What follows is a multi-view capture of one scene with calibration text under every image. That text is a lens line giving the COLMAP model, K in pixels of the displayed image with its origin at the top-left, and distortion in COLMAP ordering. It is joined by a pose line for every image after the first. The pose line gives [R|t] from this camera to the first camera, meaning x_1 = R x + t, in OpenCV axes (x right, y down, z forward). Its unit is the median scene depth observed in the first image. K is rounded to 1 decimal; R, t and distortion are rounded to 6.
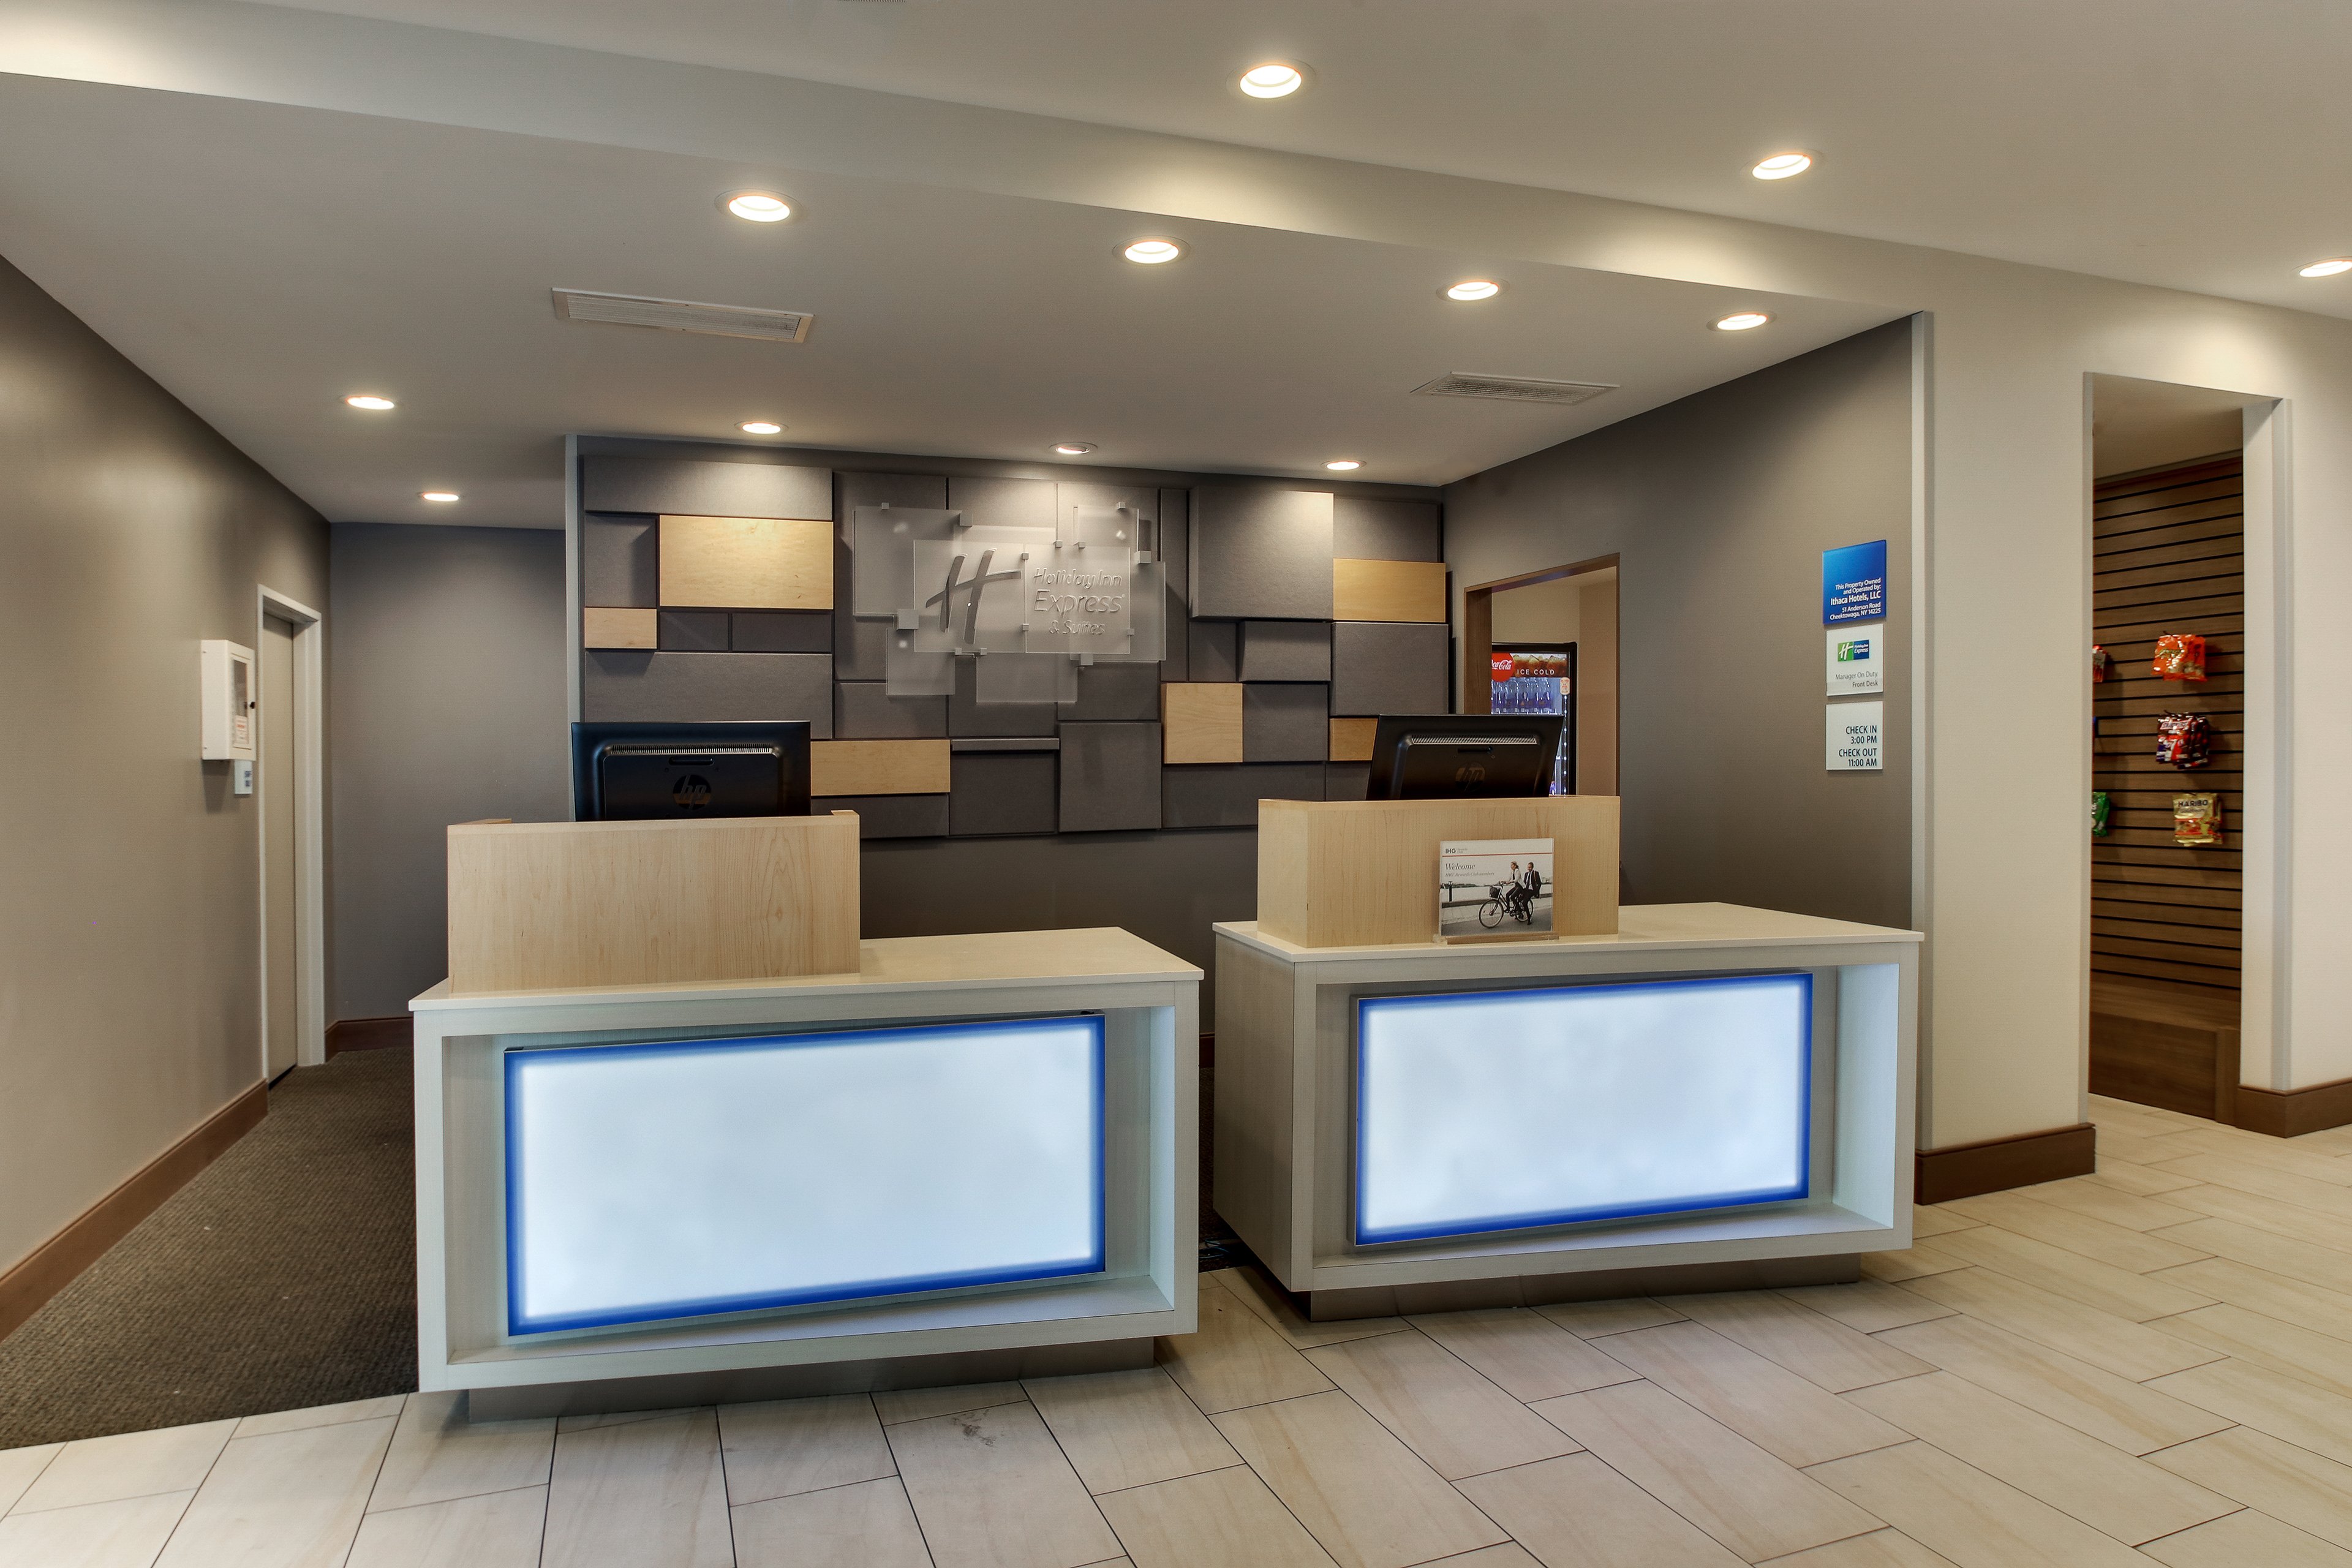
lens RADIAL K [[1363.4, 0, 1176.0], [0, 1363.4, 784.0], [0, 0, 1]] dist [-0.018420, 0.000159]
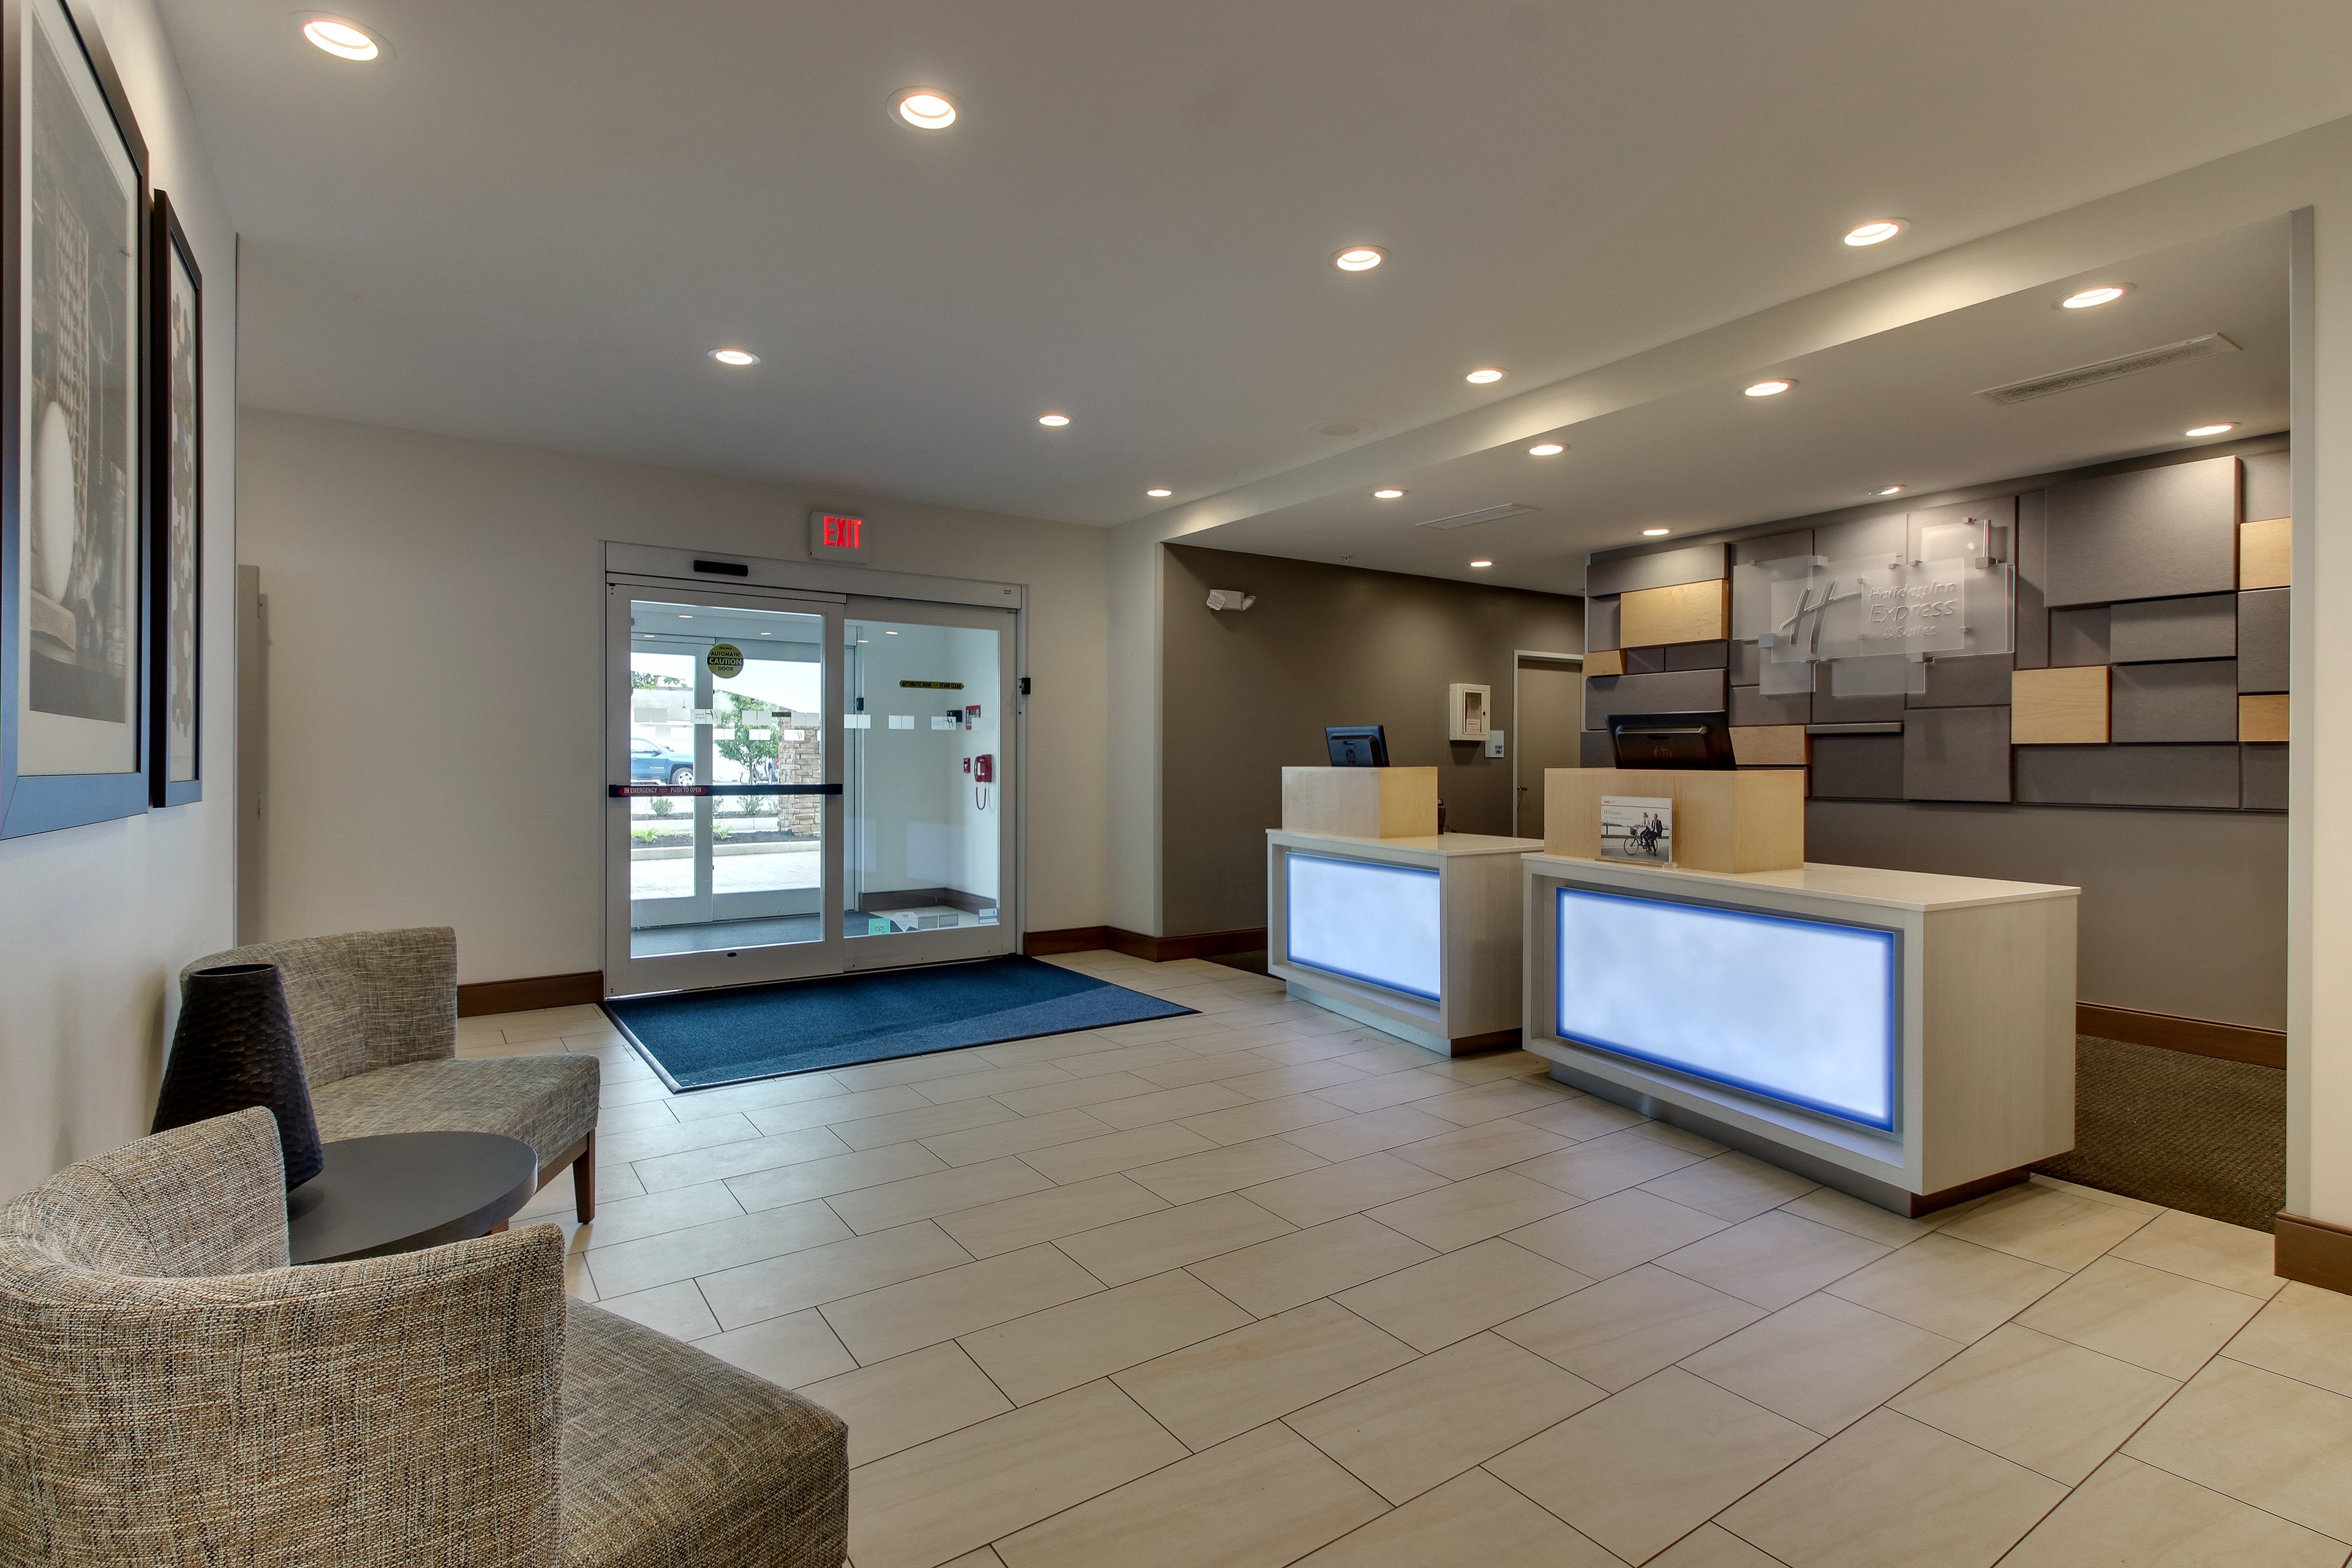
lens RADIAL K [[1111.0, 0, 1135.1], [0, 1111.0, 773.6], [0, 0, 1]] dist [0.008405, -0.001234]
pose [[0.216234, 0.031605, -0.975830, 0.873181], [-0.013981, 0.999474, 0.029273, -0.008663], [0.976241, 0.007314, 0.216563, 0.128597]]
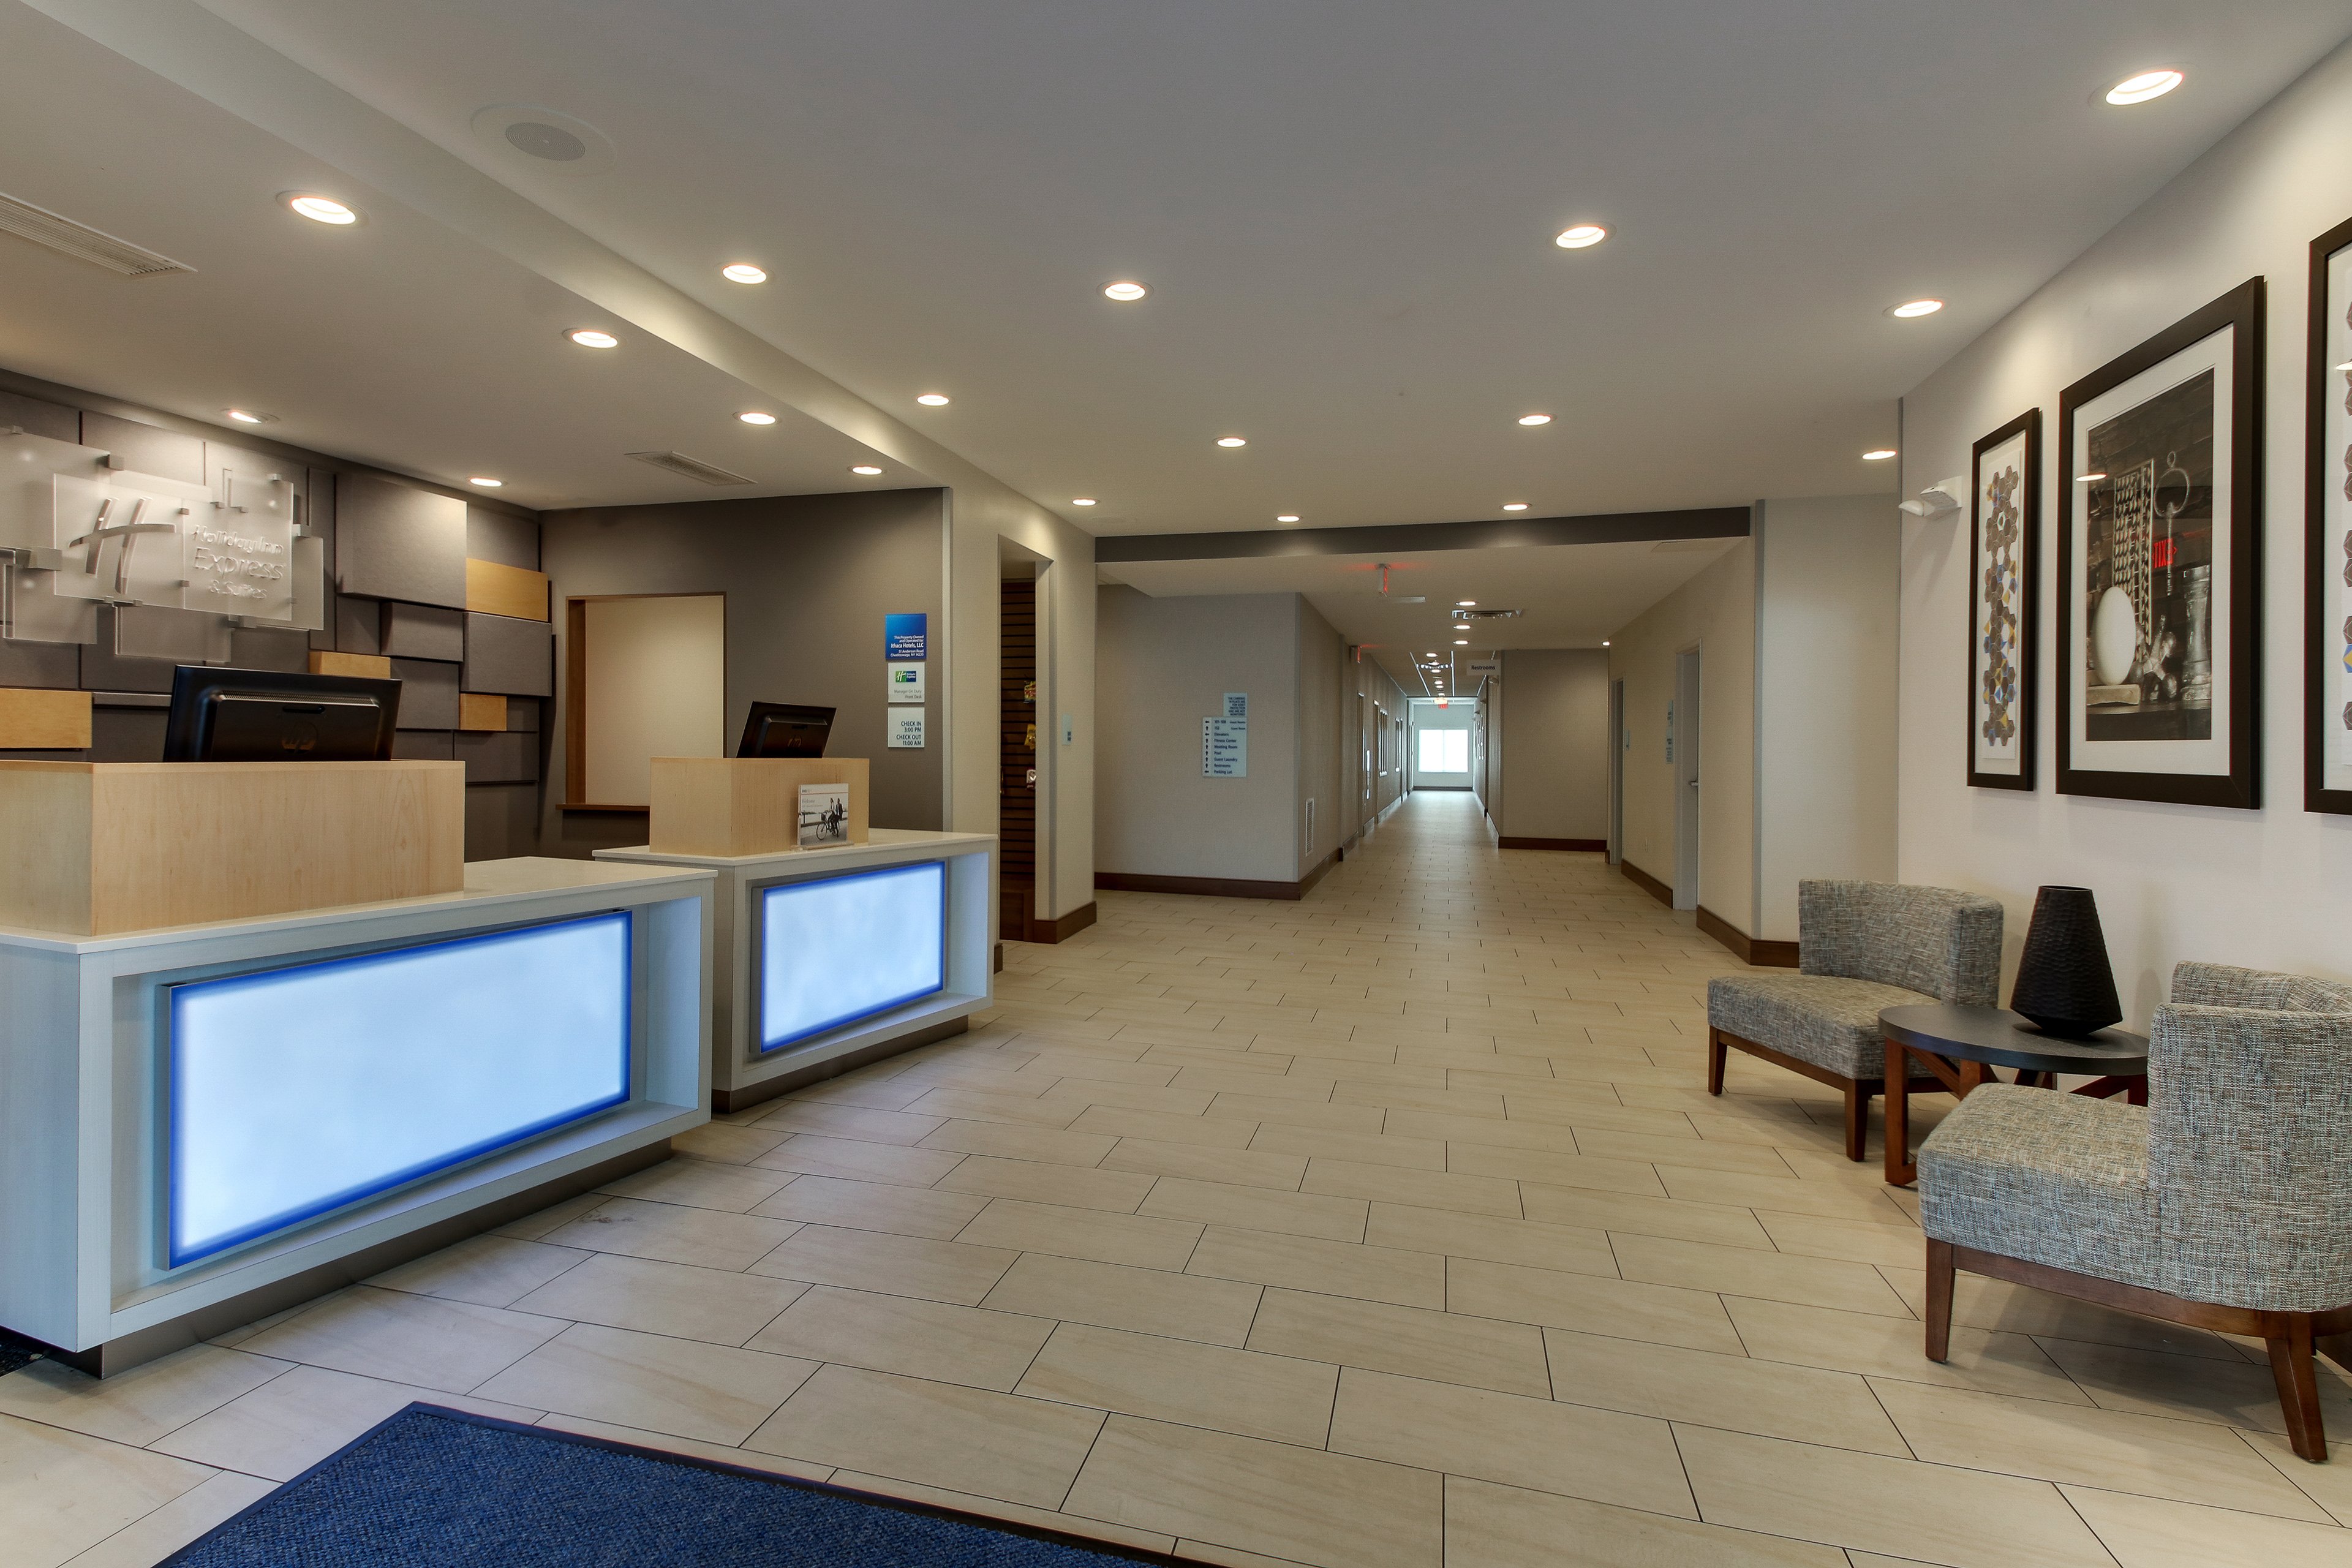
lens RADIAL K [[1127.7, 0, 1117.2], [0, 1127.7, 735.3], [0, 0, 1]] dist [0.014672, -0.000252]
pose [[0.600493, 0.034213, 0.798898, -0.407722], [-0.013477, 0.999375, -0.032669, 0.014945], [-0.799516, 0.008851, 0.600579, -0.043077]]
